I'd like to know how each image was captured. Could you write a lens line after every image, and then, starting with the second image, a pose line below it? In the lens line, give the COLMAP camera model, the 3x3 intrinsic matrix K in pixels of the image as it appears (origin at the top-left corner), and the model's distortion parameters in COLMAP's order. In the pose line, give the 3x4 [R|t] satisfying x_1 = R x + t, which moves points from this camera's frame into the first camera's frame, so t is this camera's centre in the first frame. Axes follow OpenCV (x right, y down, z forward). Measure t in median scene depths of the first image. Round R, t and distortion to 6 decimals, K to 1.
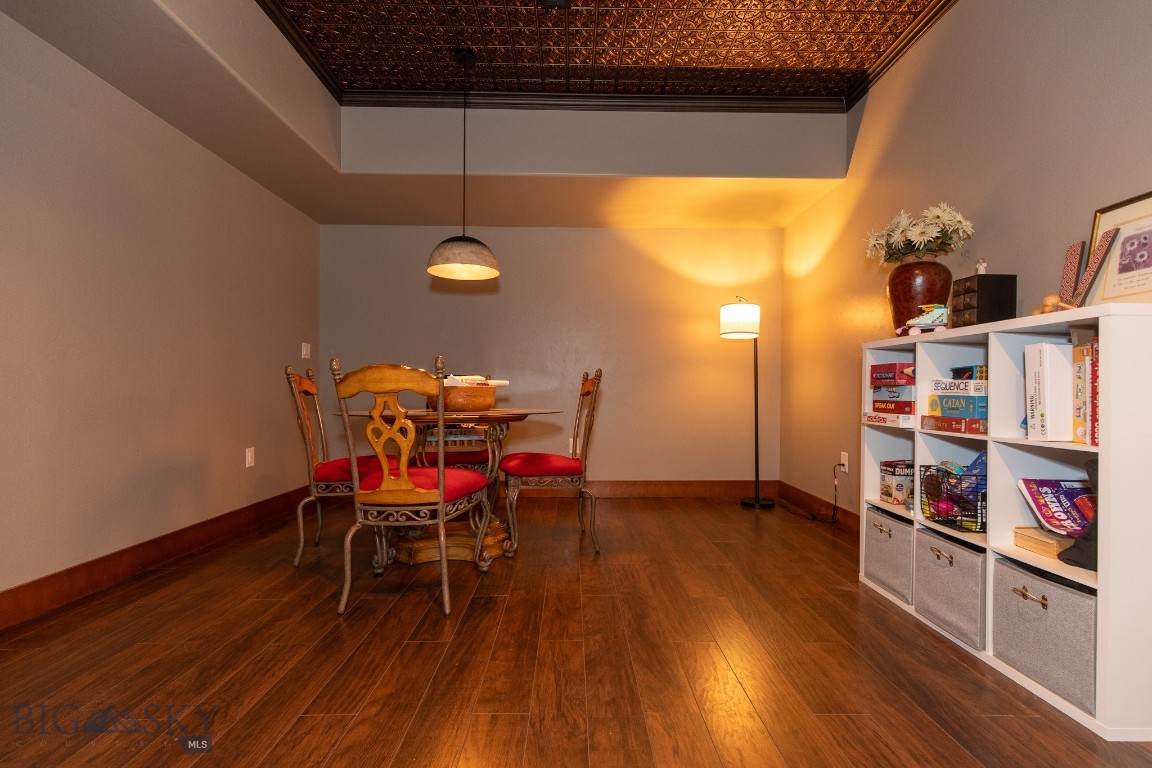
lens RADIAL K [[518.4, 0, 576.0], [0, 518.4, 384.0], [0, 0, 1]] dist [0.001817, -0.000291]
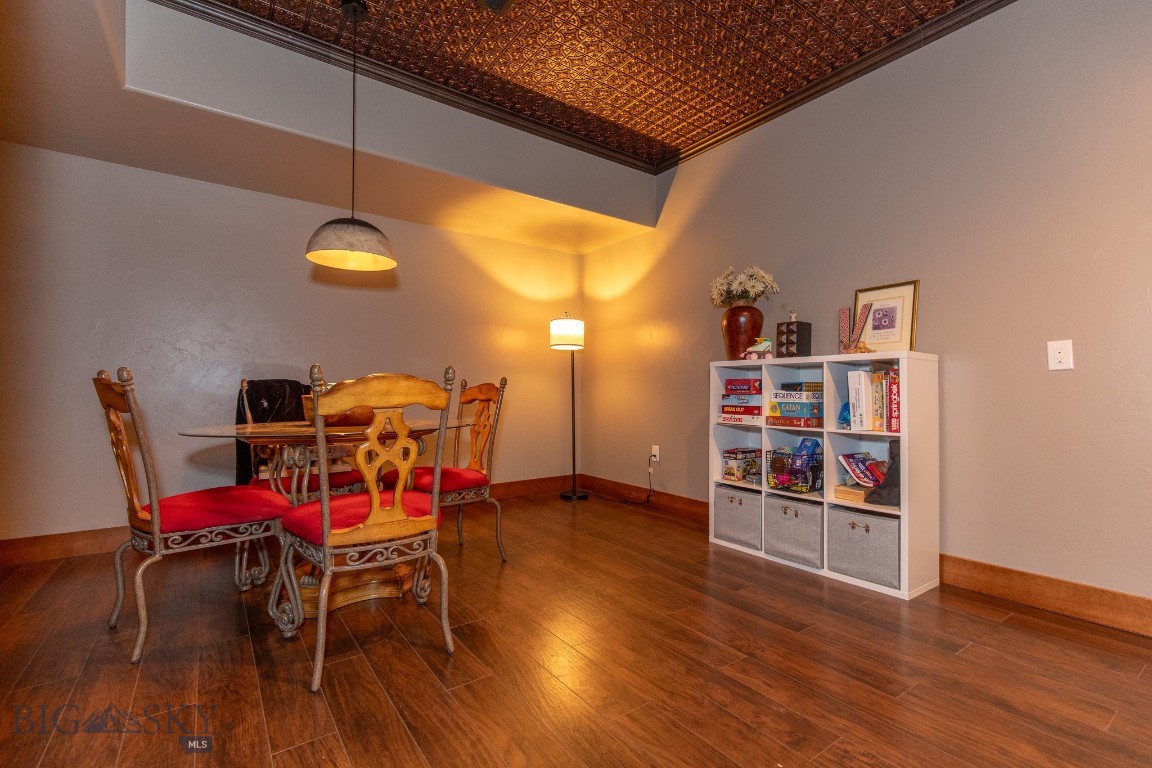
lens RADIAL K [[516.6, 0, 578.6], [0, 516.6, 378.6], [0, 0, 1]] dist [-0.000460, -0.000367]
pose [[0.820780, 0.012020, 0.571118, -0.559354], [-0.005253, 0.999895, -0.013495, -0.019950], [-0.571220, 0.008076, 0.820757, 0.126180]]
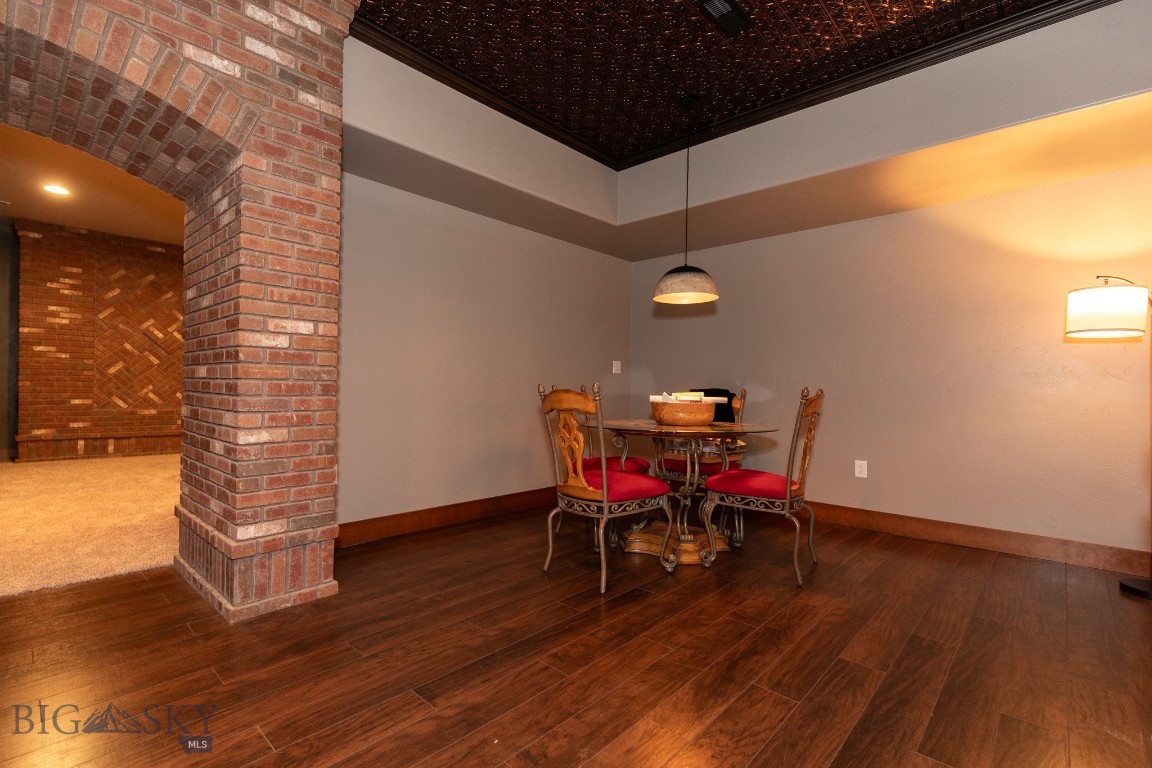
lens RADIAL K [[518.4, 0, 576.0], [0, 518.4, 384.0], [0, 0, 1]] dist [0.001817, -0.000291]
pose [[0.725658, 0.004660, -0.688040, 0.520951], [-0.004525, 0.999988, 0.002000, -0.049446], [0.688041, 0.001662, 0.725670, 0.066967]]
